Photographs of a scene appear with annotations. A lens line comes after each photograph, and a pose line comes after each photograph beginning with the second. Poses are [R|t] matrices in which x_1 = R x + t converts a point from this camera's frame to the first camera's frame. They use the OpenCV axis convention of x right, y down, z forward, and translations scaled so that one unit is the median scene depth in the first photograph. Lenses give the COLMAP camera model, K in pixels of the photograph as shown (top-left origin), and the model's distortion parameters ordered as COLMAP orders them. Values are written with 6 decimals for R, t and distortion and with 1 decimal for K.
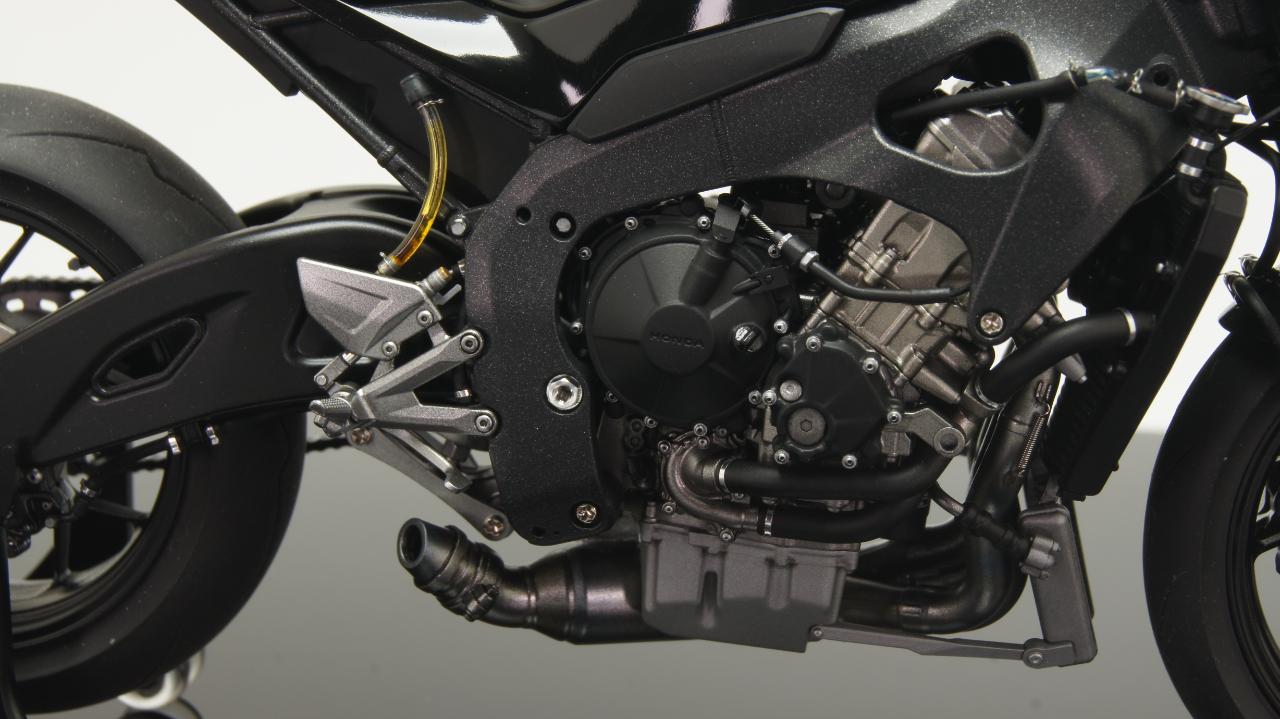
lens RADIAL K [[2687.9, 0, 626.2], [0, 2687.9, 361.7], [0, 0, 1]] dist [-0.020566, 0.000000]
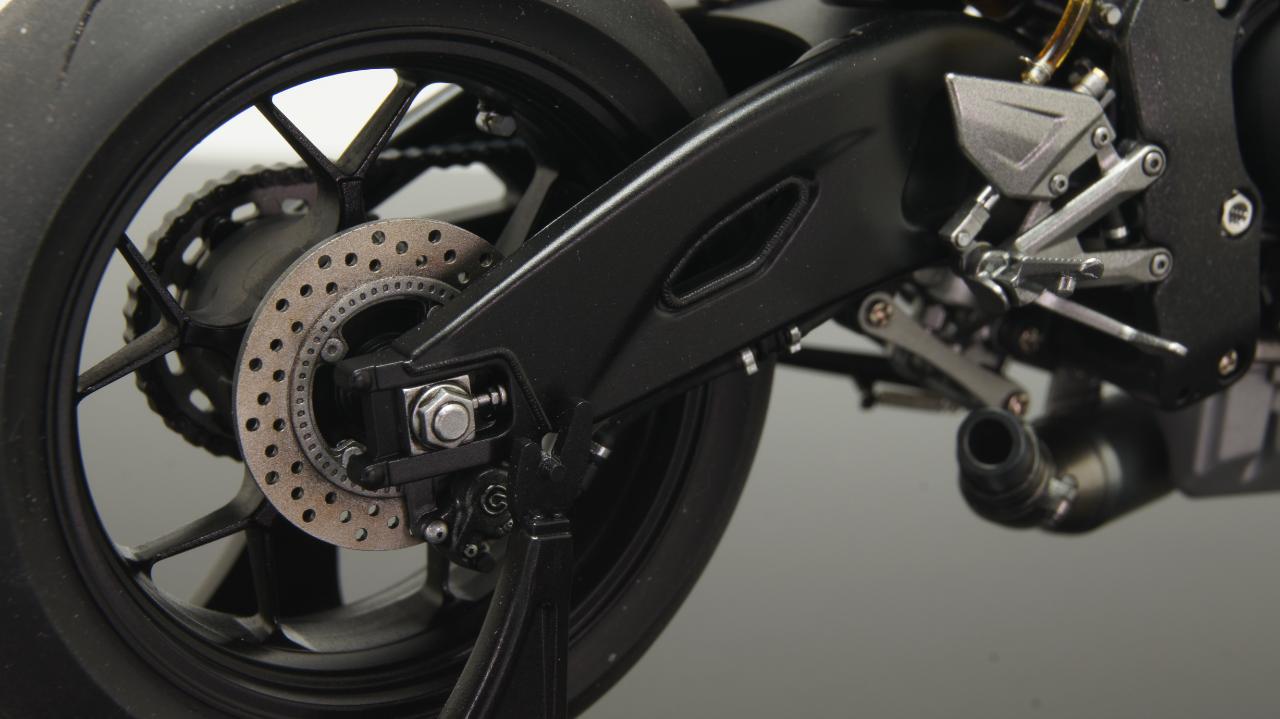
lens RADIAL K [[2687.9, 0, 644.8], [0, 2687.9, 365.1], [0, 0, 1]] dist [-0.020566, 0.000000]
pose [[0.785391, -0.154280, 0.599465, -0.641059], [0.118528, 0.988004, 0.098986, -0.043069], [-0.607546, -0.006690, 0.794256, 0.478624]]
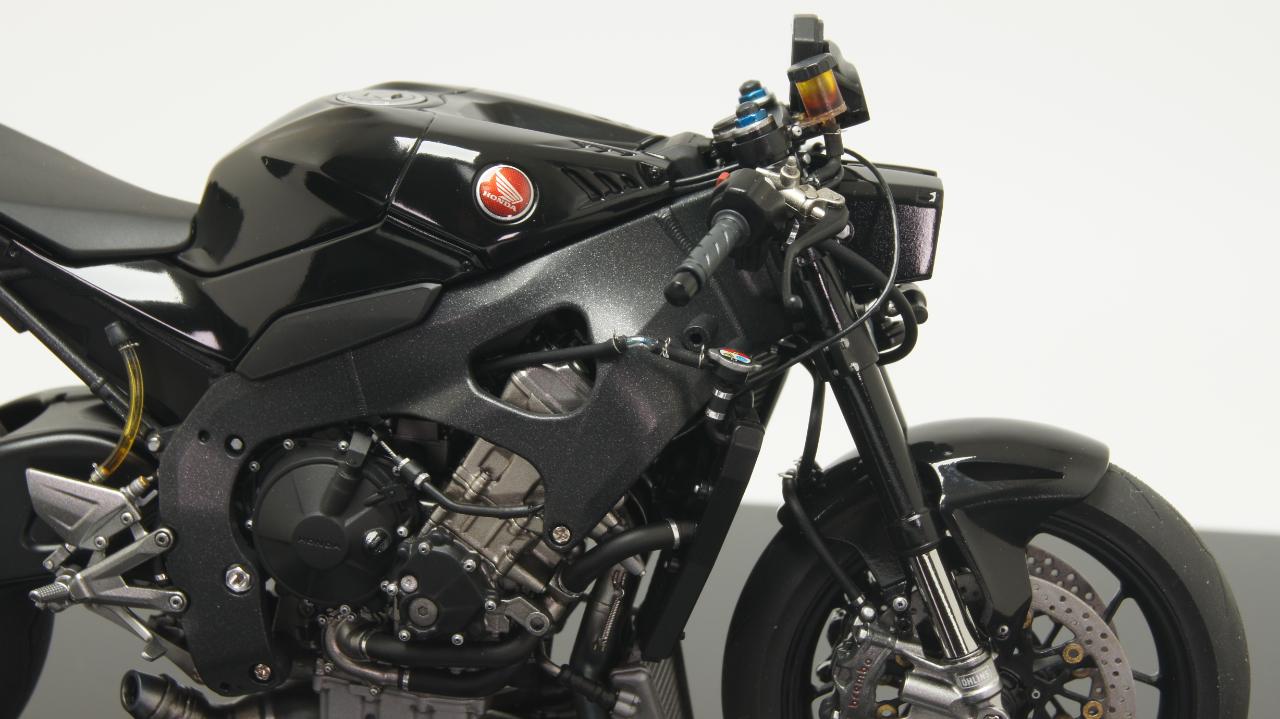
lens RADIAL K [[2687.9, 0, 632.3], [0, 2687.9, 357.1], [0, 0, 1]] dist [-0.020566, 0.000000]
pose [[0.999930, -0.005825, -0.010316, 0.172233], [0.006125, 0.999554, 0.029228, -0.125965], [0.010142, -0.029289, 0.999520, -0.236181]]
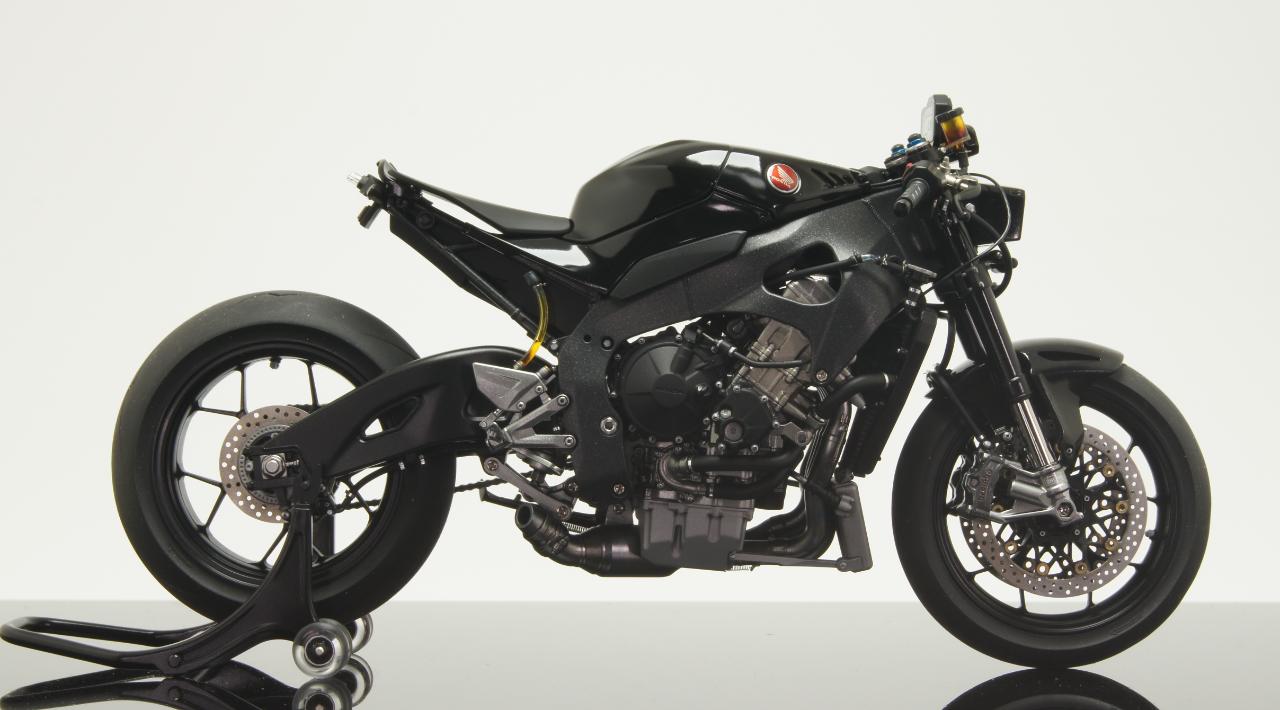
lens RADIAL K [[2923.7, 0, 640.5], [0, 2923.7, 357.7], [0, 0, 1]] dist [-0.049916, 0.000000]
pose [[0.989697, 0.000384, 0.143178, -0.313593], [0.031291, 0.975242, -0.218914, 0.442296], [-0.139717, 0.221139, 0.965182, -1.126400]]
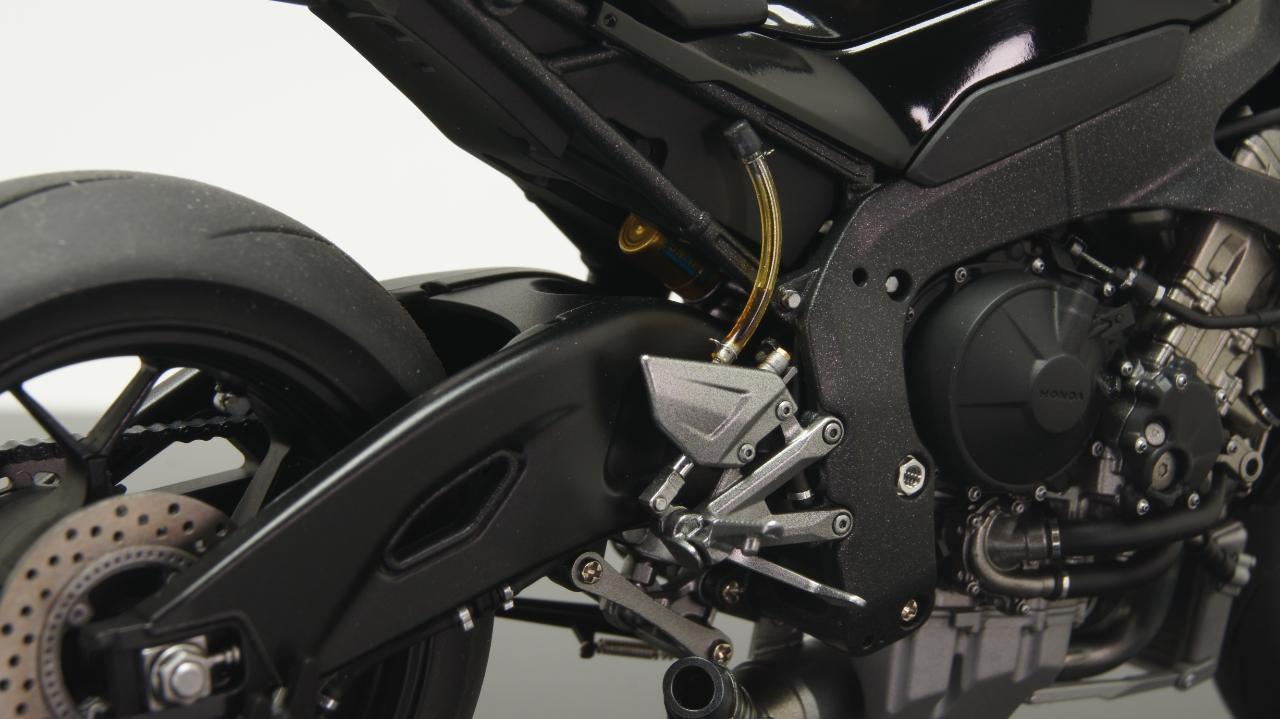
lens RADIAL K [[2687.9, 0, 633.6], [0, 2687.9, 363.1], [0, 0, 1]] dist [-0.020566, 0.000000]
pose [[0.735454, -0.107618, 0.668974, -0.670163], [0.124540, 0.991956, 0.022660, -0.055712], [-0.666031, 0.066649, 0.742941, 0.409650]]
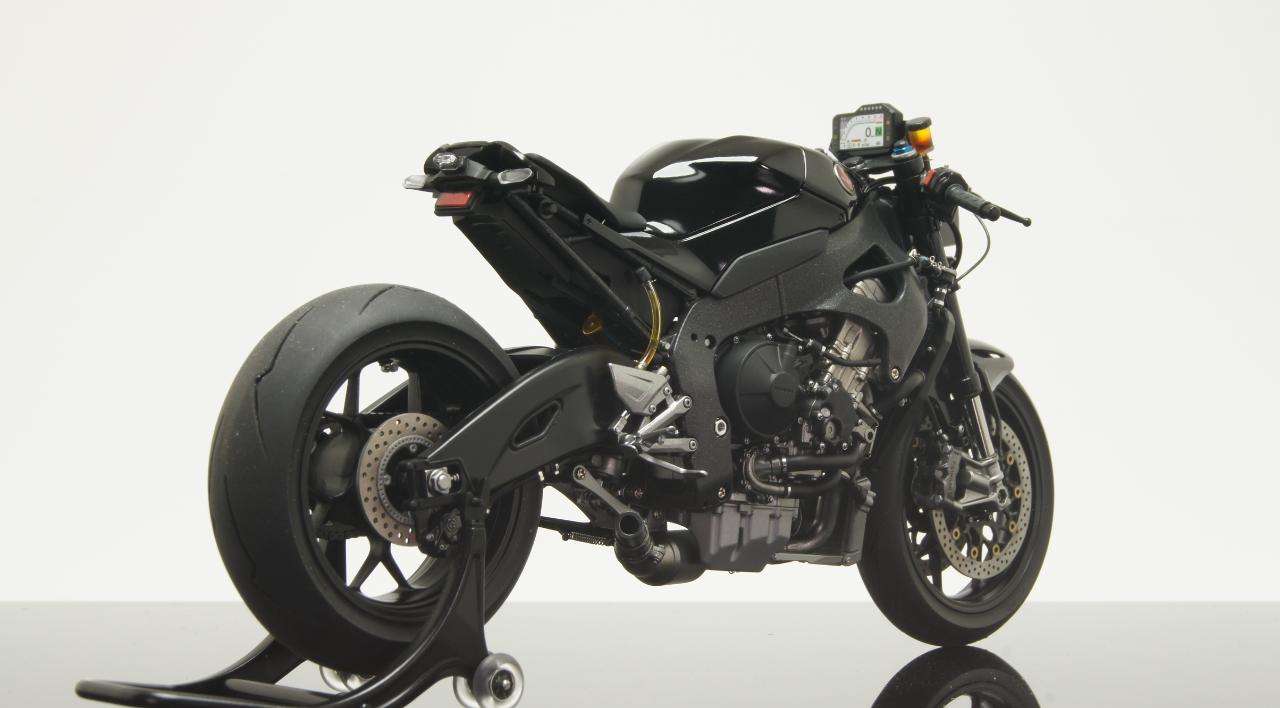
lens RADIAL K [[2923.7, 0, 647.5], [0, 2923.7, 353.0], [0, 0, 1]] dist [-0.049916, 0.000000]
pose [[0.623155, -0.004590, 0.782085, -1.715185], [0.175585, 0.975277, -0.134180, 0.234591], [-0.762134, 0.220937, 0.608555, -0.261436]]
